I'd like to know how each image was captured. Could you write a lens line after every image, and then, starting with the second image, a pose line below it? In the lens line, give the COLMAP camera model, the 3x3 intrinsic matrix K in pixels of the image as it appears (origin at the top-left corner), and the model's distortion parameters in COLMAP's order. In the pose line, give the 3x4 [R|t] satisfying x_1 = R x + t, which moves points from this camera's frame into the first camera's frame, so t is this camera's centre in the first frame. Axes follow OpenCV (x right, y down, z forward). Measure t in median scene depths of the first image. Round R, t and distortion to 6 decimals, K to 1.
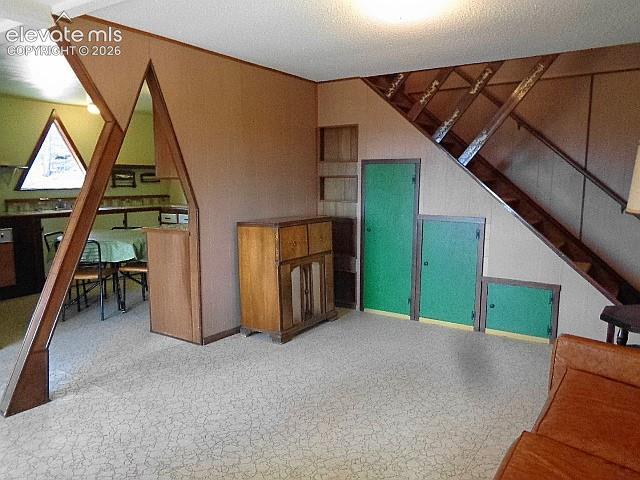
lens RADIAL K [[480.9, 0, 324.5], [0, 480.9, 241.0], [0, 0, 1]] dist [-0.015735, 0.027419]
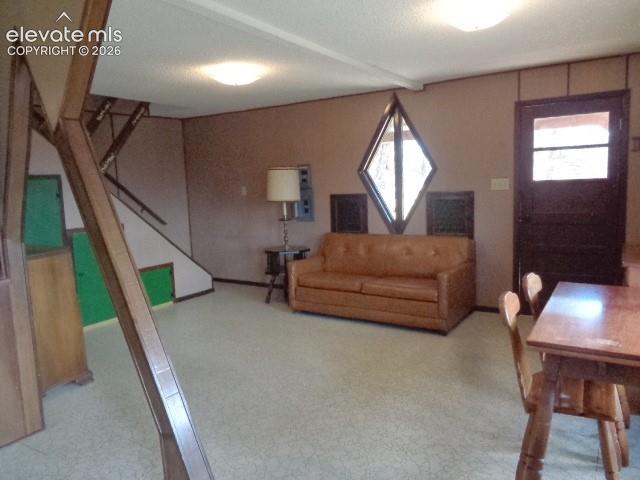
lens RADIAL K [[480.9, 0, 320.8], [0, 480.9, 242.1], [0, 0, 1]] dist [-0.015735, 0.027419]
pose [[-0.033901, -0.131421, 0.990747, -0.723414], [0.147057, 0.979871, 0.135010, -0.073807], [-0.988547, 0.150273, -0.013893, 0.415365]]
